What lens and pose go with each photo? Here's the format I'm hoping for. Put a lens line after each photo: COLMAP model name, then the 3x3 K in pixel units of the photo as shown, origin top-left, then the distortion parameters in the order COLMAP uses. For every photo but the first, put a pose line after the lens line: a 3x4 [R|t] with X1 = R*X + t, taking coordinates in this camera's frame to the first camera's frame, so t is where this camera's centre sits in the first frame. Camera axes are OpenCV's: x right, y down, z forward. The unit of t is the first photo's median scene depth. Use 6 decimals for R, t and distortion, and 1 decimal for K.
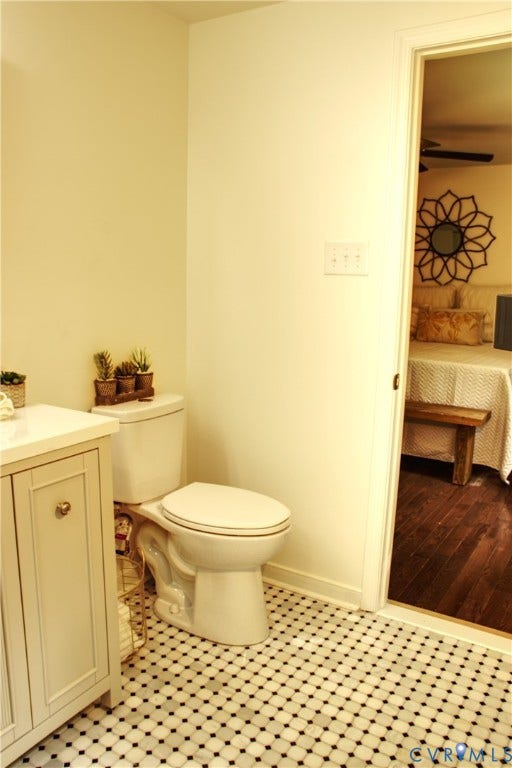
lens RADIAL K [[624.9, 0, 246.8], [0, 624.9, 388.4], [0, 0, 1]] dist [-0.174596, 0.152233]
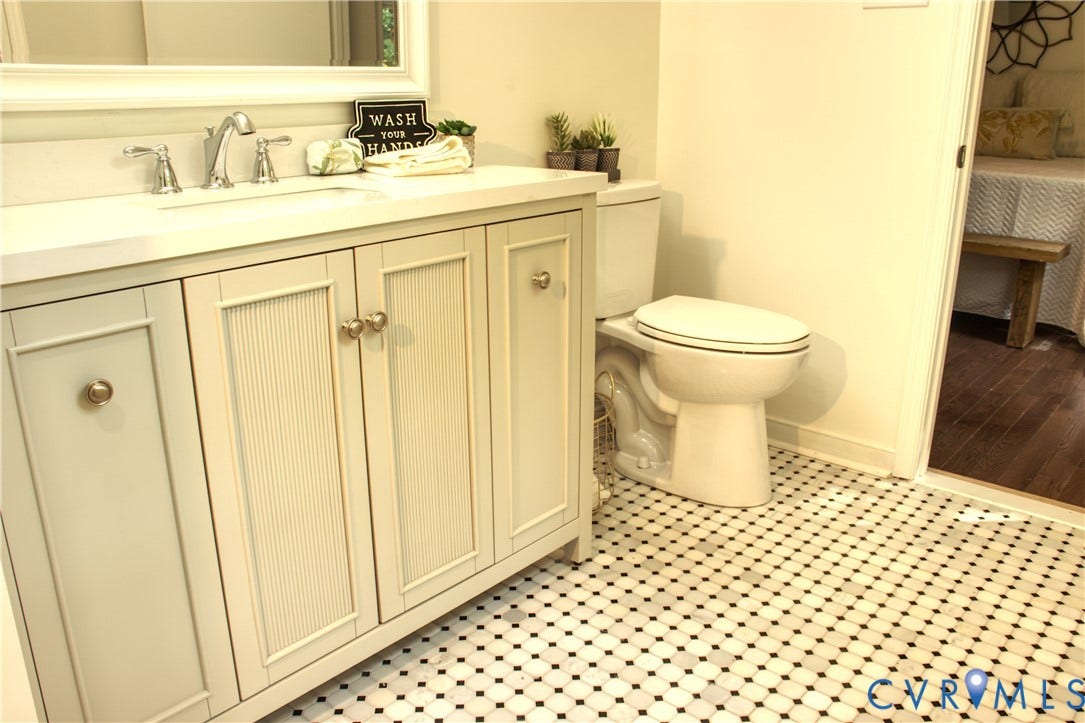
lens RADIAL K [[882.9, 0, 545.3], [0, 882.9, 374.5], [0, 0, 1]] dist [-0.174596, 0.152233]
pose [[0.989937, 0.027021, -0.138906, -0.094127], [-0.008648, 0.991318, 0.131204, 0.115284], [0.141245, -0.128683, 0.981576, -0.071947]]
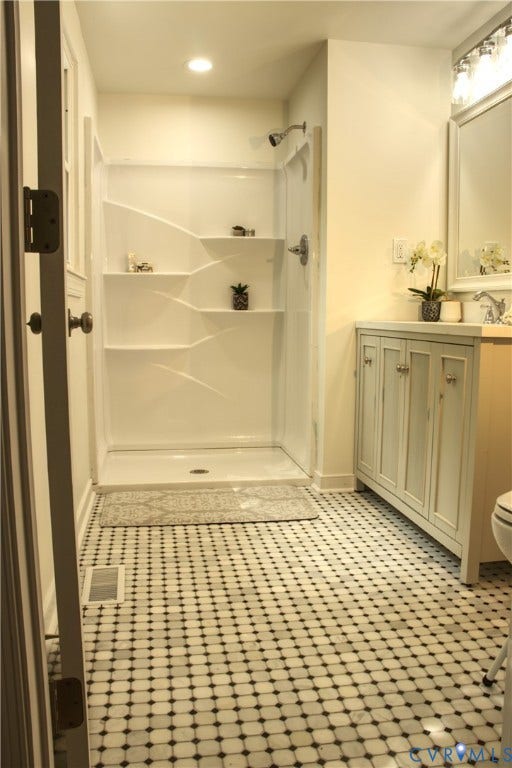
lens RADIAL K [[624.9, 0, 246.8], [0, 624.9, 388.4], [0, 0, 1]] dist [-0.174596, 0.152233]
pose [[-0.746584, 0.058464, -0.662717, 0.681001], [-0.139534, 0.960216, 0.241901, -0.041469], [0.650494, 0.273071, -0.708724, 1.173202]]
